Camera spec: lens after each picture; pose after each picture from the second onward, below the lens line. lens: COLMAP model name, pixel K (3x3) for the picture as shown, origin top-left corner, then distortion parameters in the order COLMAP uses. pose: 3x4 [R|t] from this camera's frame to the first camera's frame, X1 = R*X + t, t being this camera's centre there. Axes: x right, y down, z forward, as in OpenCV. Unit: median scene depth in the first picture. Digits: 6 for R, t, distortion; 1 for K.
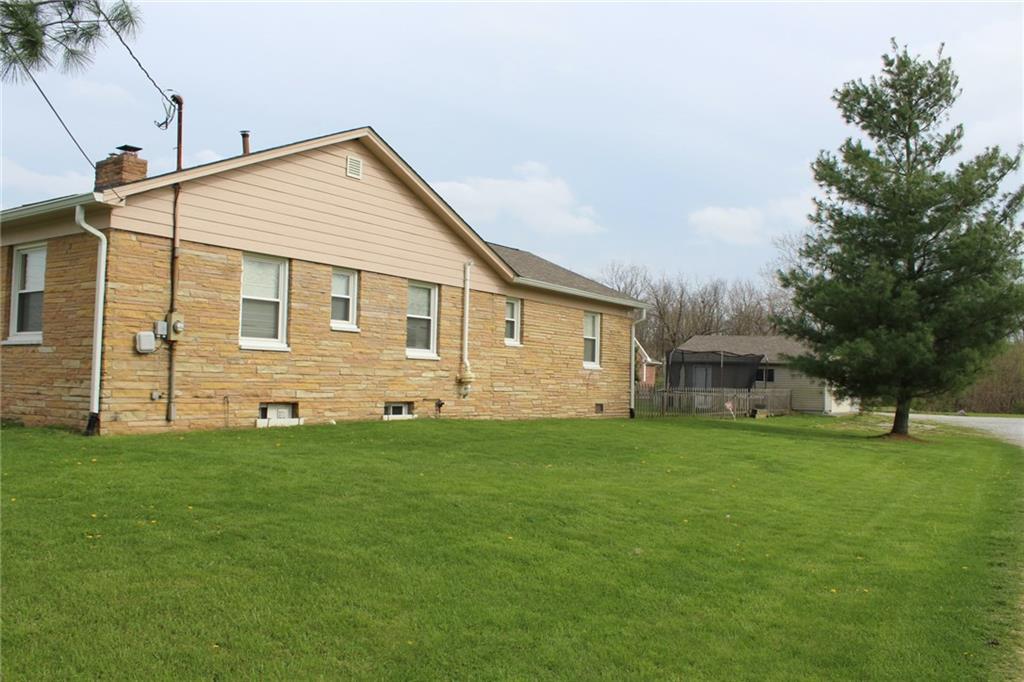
lens RADIAL K [[836.7, 0, 513.1], [0, 836.7, 361.0], [0, 0, 1]] dist [-0.096276, 0.001109]
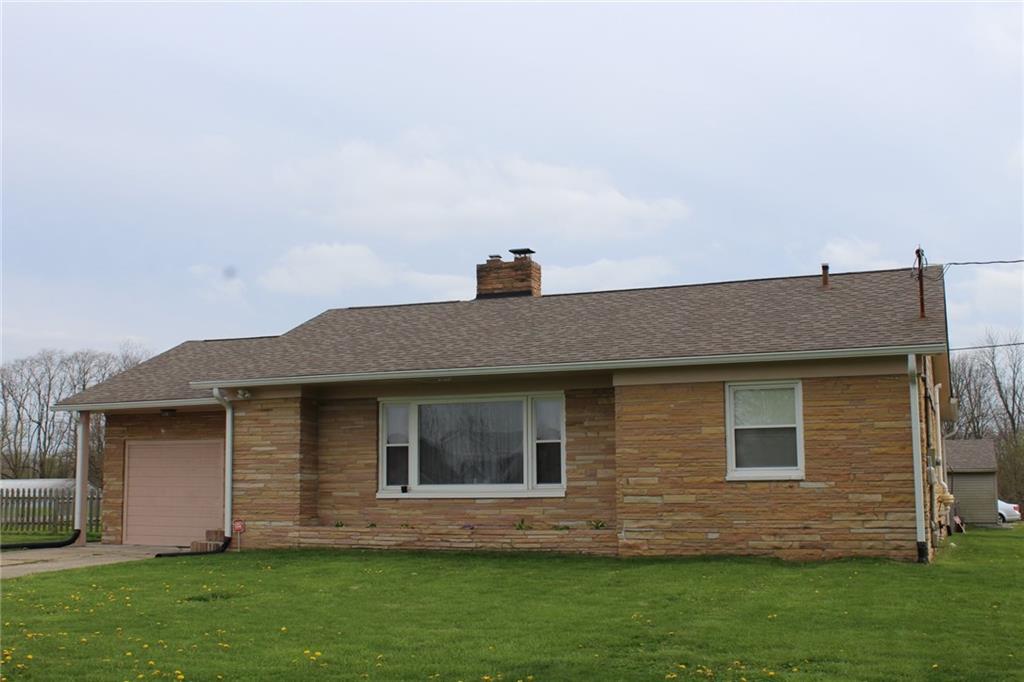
lens RADIAL K [[1166.8, 0, 512.0], [0, 1166.8, 341.0], [0, 0, 1]] dist [-0.068781, 0.028369]
pose [[0.973091, 0.005022, 0.230368, -0.928085], [0.019733, 0.994274, -0.105026, -0.035126], [-0.229576, 0.106746, 0.967419, -0.269244]]
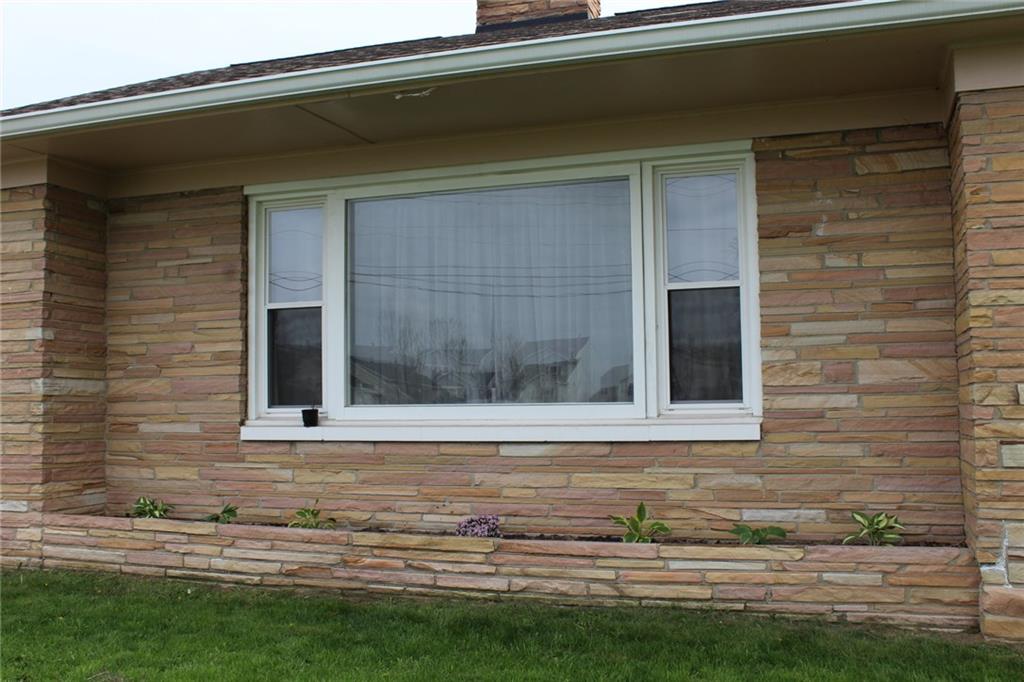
lens RADIAL K [[1015.7, 0, 512.0], [0, 1015.7, 341.0], [0, 0, 1]] dist [-0.071987, 0.000153]
pose [[0.963870, -0.016401, 0.265868, -0.780921], [0.024948, 0.999274, -0.028800, -0.027876], [-0.265202, 0.034392, 0.963579, 0.564358]]
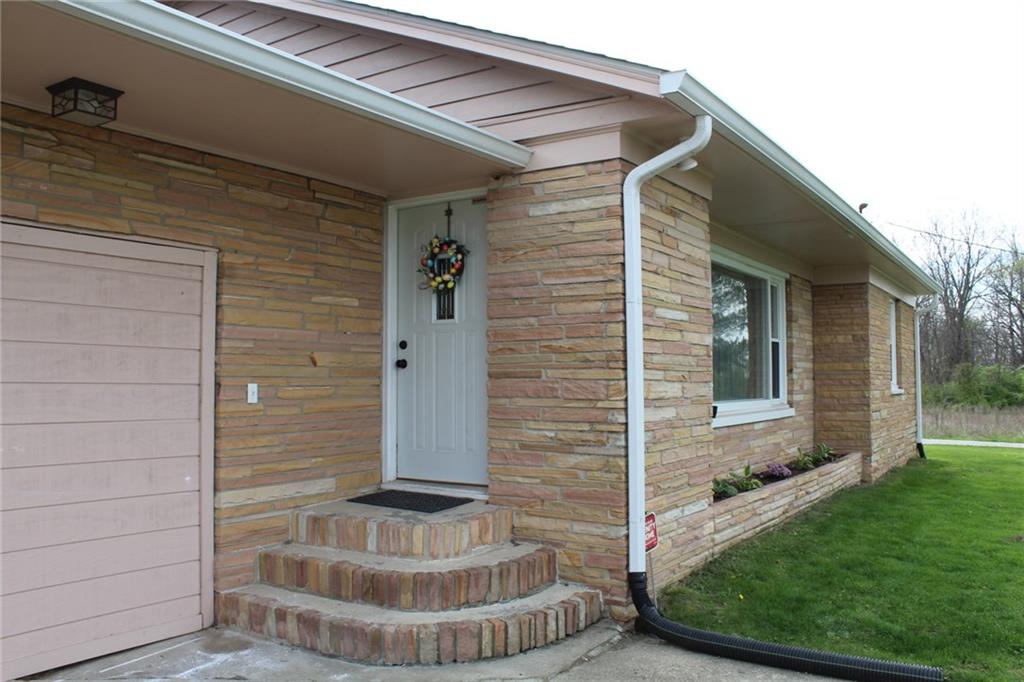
lens RADIAL K [[836.7, 0, 513.1], [0, 836.7, 361.0], [0, 0, 1]] dist [-0.096276, 0.001109]
pose [[-0.004818, -0.000968, 0.999988, -1.239820], [-0.028130, 0.999604, 0.000832, -0.036604], [-0.999593, -0.028126, -0.004843, 1.118822]]
